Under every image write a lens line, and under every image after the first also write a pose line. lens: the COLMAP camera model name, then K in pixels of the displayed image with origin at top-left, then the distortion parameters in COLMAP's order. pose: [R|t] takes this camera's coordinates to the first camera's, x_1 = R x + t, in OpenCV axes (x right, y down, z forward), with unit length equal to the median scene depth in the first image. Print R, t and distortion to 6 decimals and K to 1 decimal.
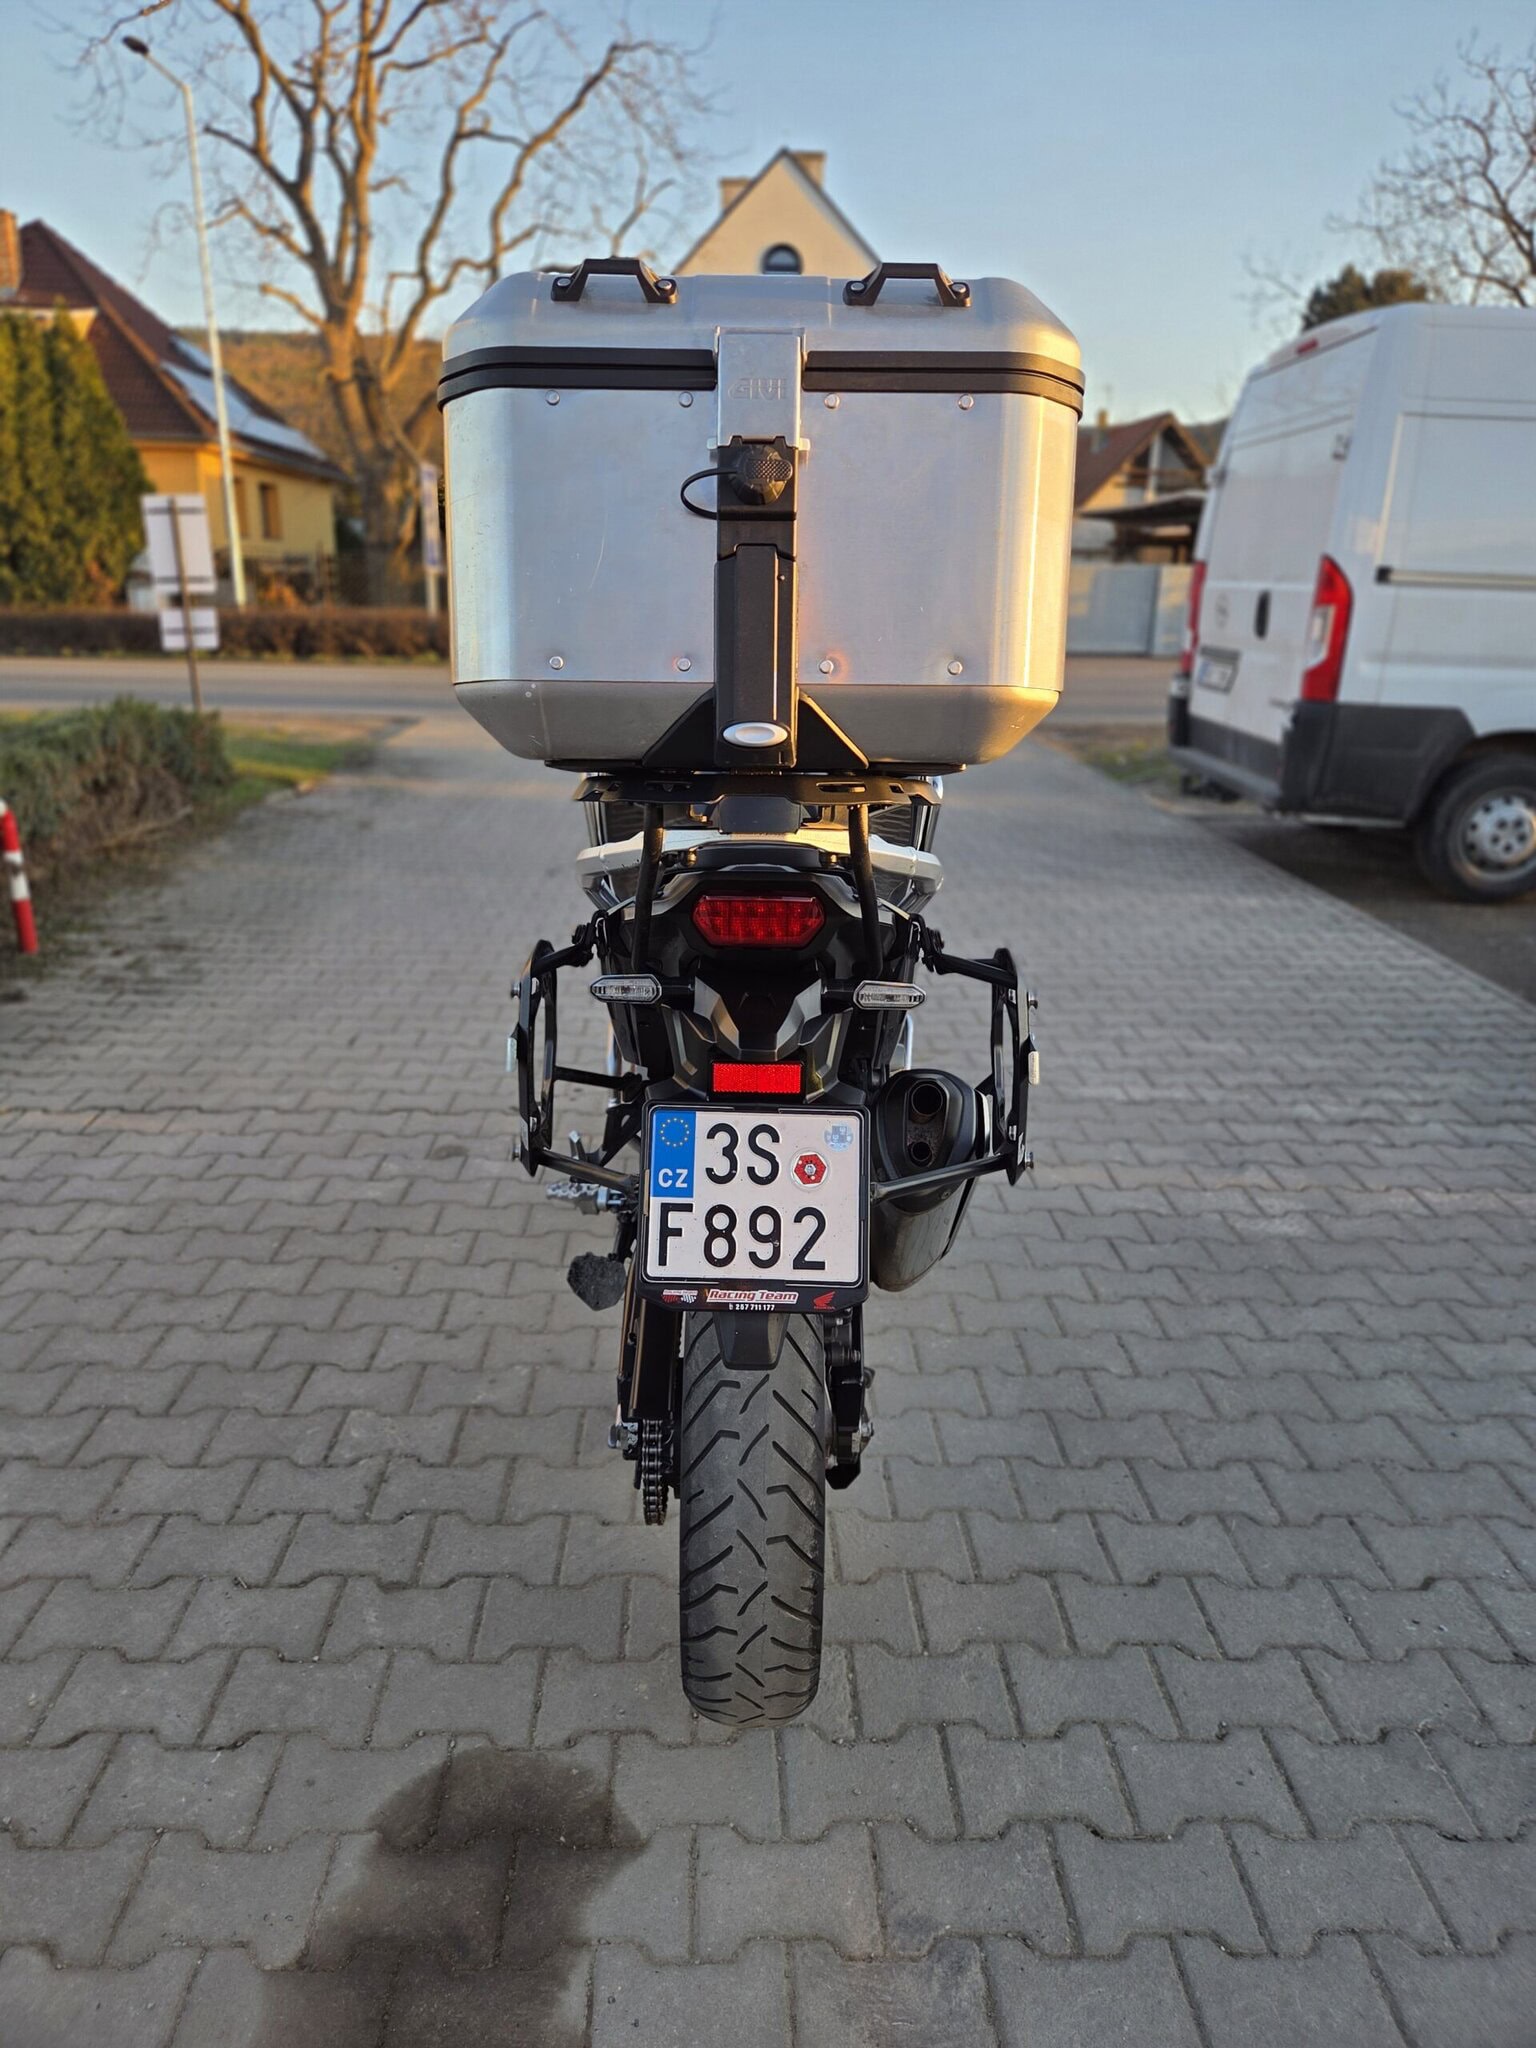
lens RADIAL K [[1366.1, 0, 759.5], [0, 1366.1, 1012.7], [0, 0, 1]] dist [0.069043, -0.053518]
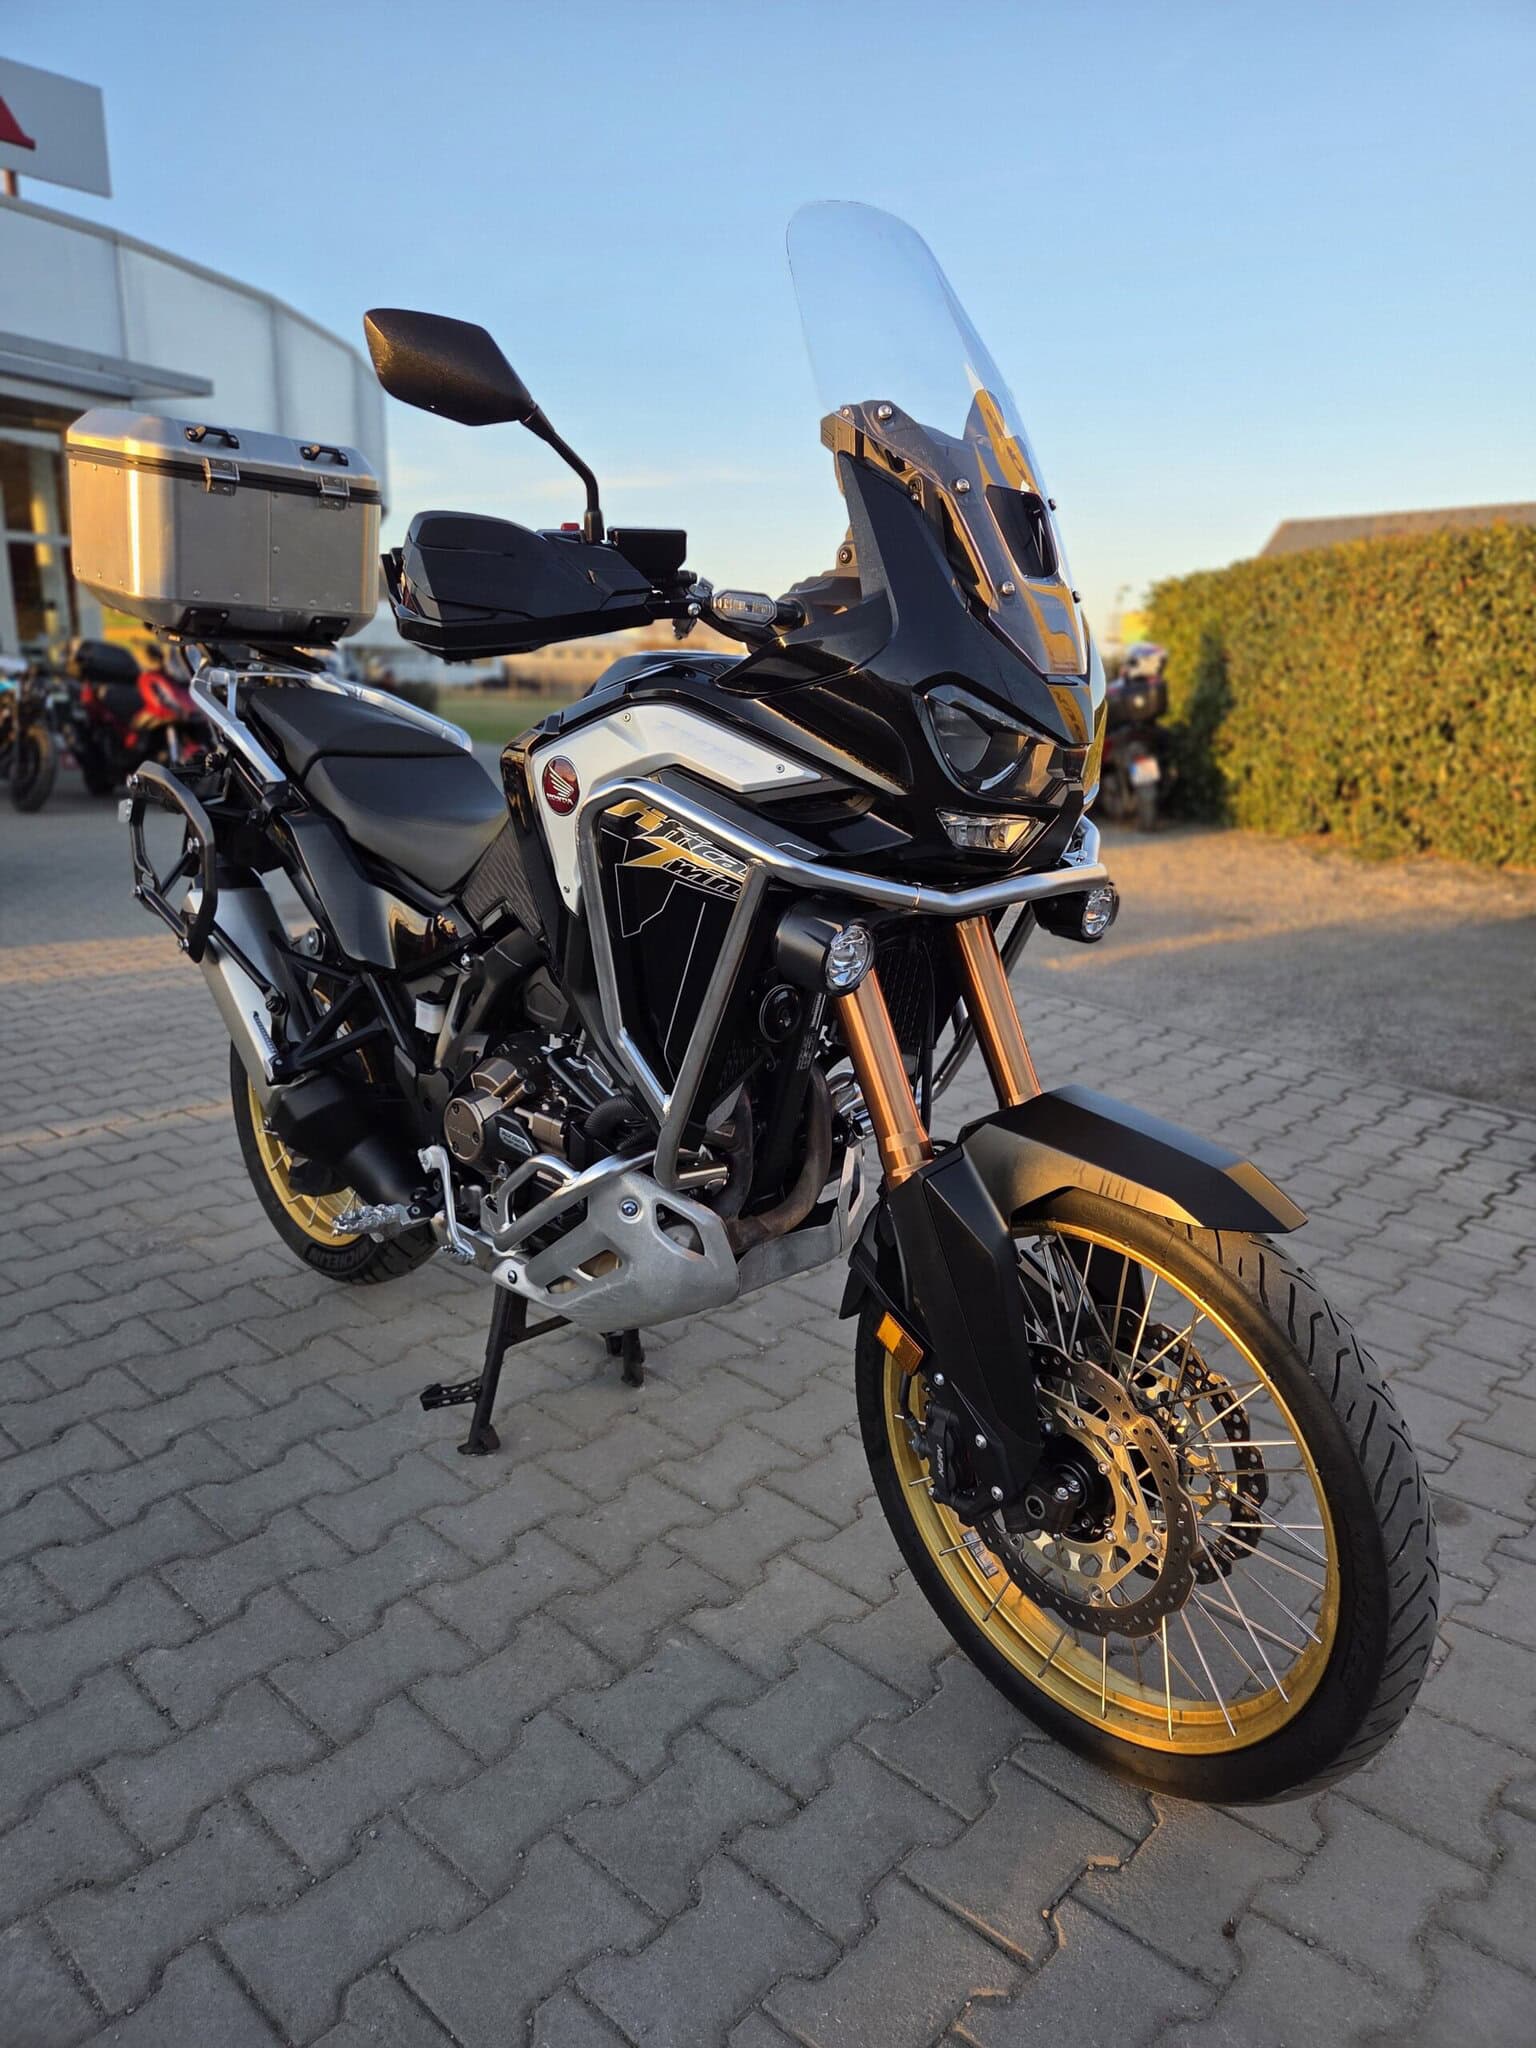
lens RADIAL K [[1366.1, 0, 772.3], [0, 1366.1, 1013.7], [0, 0, 1]] dist [0.069043, -0.053518]
pose [[-0.690791, 0.129609, -0.711343, 0.563312], [-0.248830, 0.881099, 0.402180, -0.391862], [0.678889, 0.454826, -0.576405, 1.664950]]
